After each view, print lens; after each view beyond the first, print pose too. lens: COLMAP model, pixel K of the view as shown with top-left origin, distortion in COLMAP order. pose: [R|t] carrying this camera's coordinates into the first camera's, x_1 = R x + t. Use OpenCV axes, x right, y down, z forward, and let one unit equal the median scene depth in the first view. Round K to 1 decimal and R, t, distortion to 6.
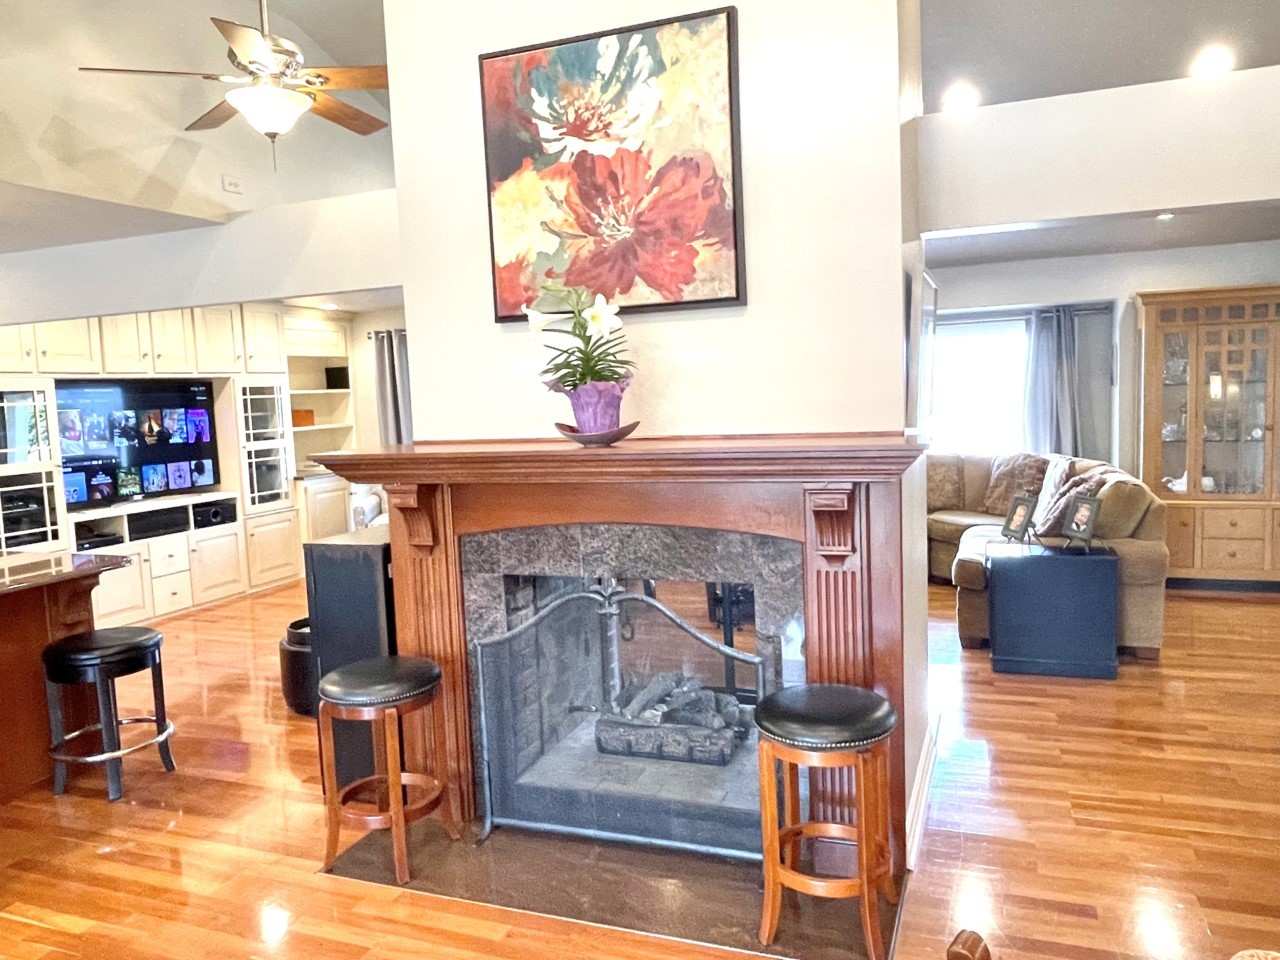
lens RADIAL K [[936.3, 0, 646.0], [0, 936.3, 478.6], [0, 0, 1]] dist [0.017213, -0.007182]
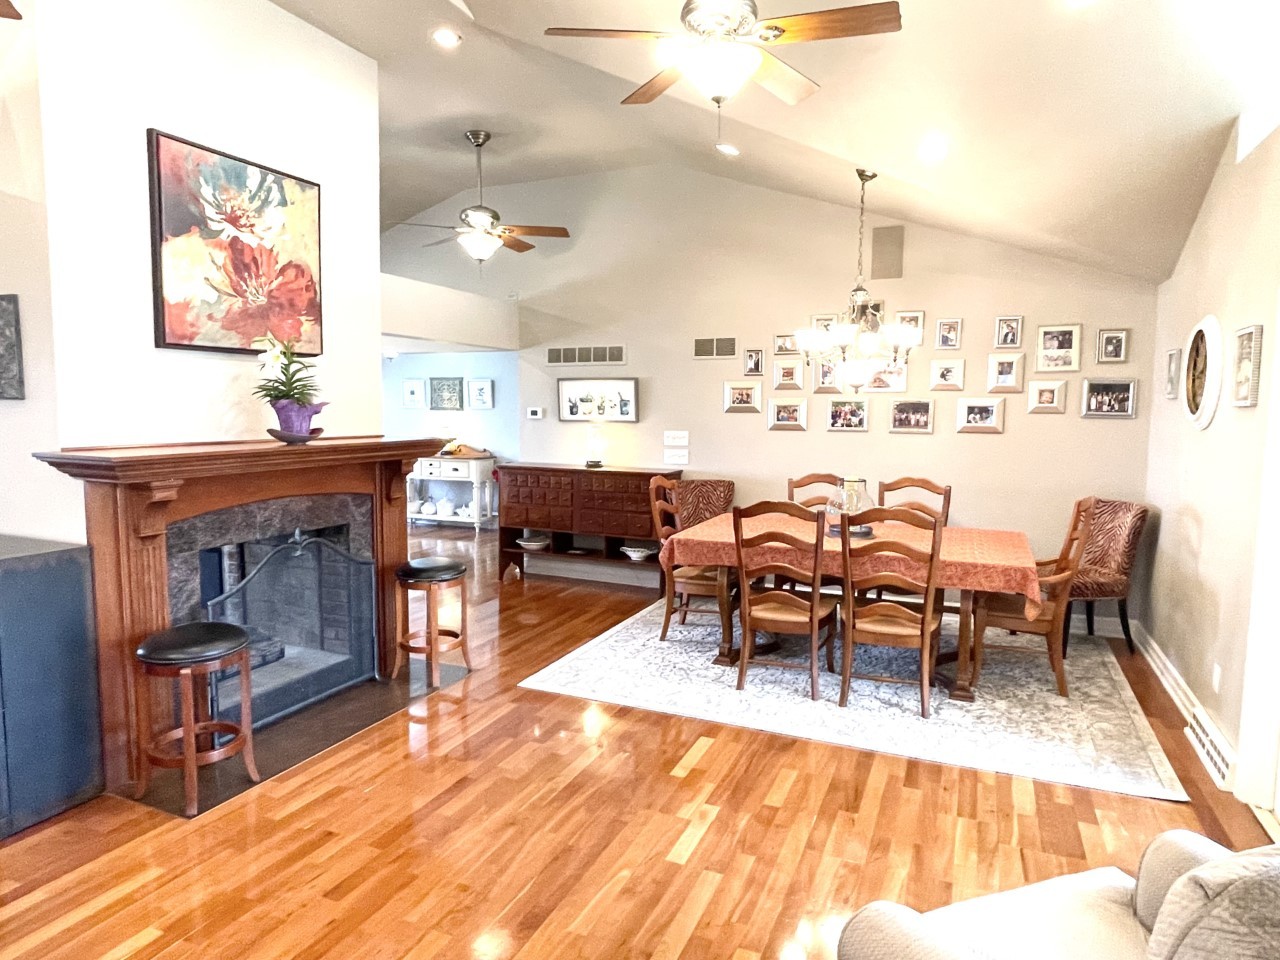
lens RADIAL K [[762.5, 0, 634.0], [0, 762.5, 484.6], [0, 0, 1]] dist [0.002411, -0.007827]
pose [[0.055602, -0.058319, 0.996748, -1.194119], [0.089028, 0.994606, 0.053228, 0.012874], [-0.994476, 0.085779, 0.060494, 0.369905]]
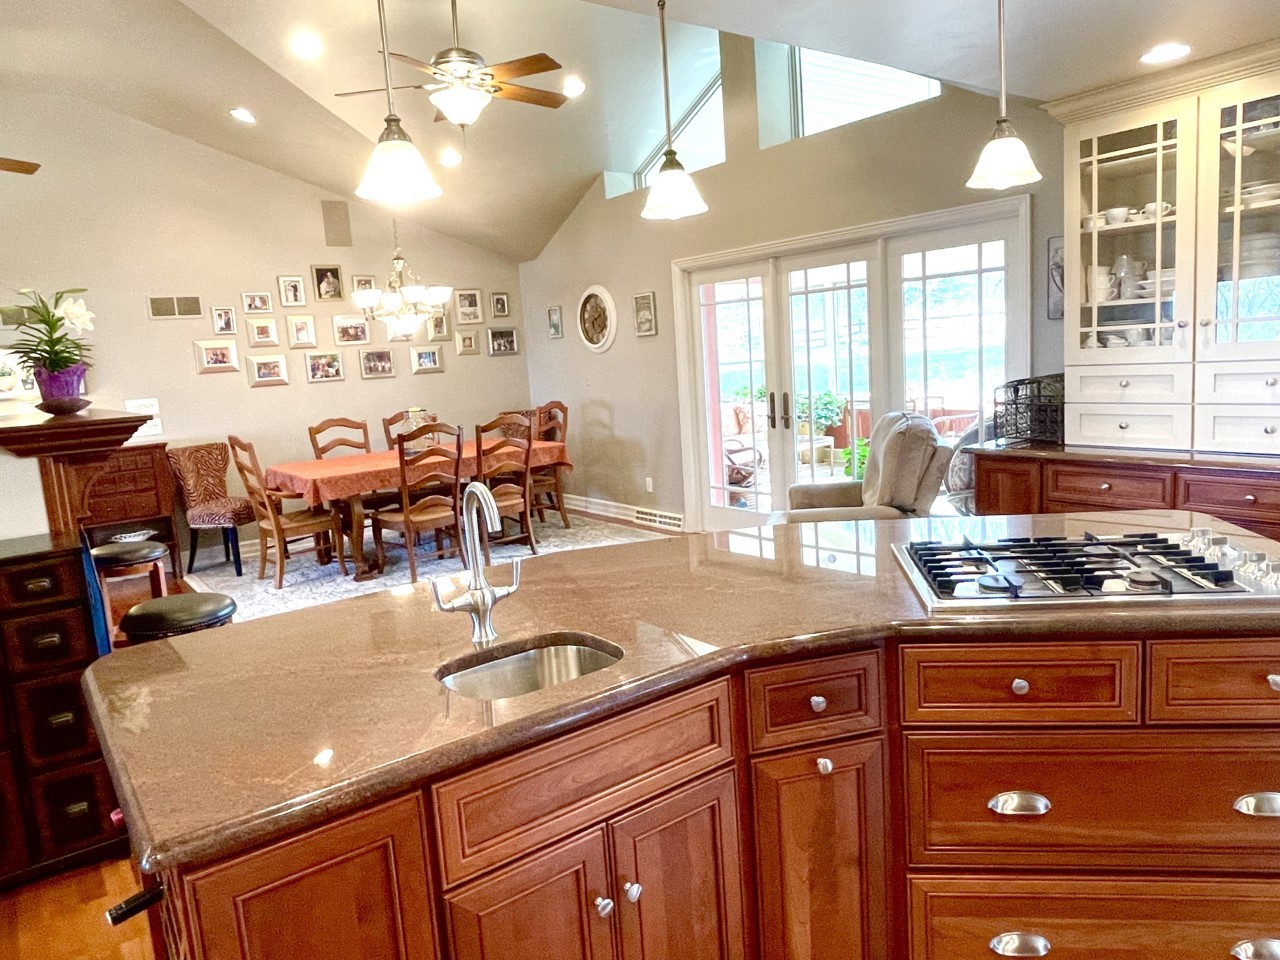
lens RADIAL K [[879.3, 0, 637.9], [0, 879.3, 478.7], [0, 0, 1]] dist [-0.001681, -0.002402]
pose [[-0.839095, 0.021535, 0.543558, -1.309491], [0.156187, 0.966682, 0.202808, -0.070307], [-0.521080, 0.255072, -0.814502, 1.554057]]
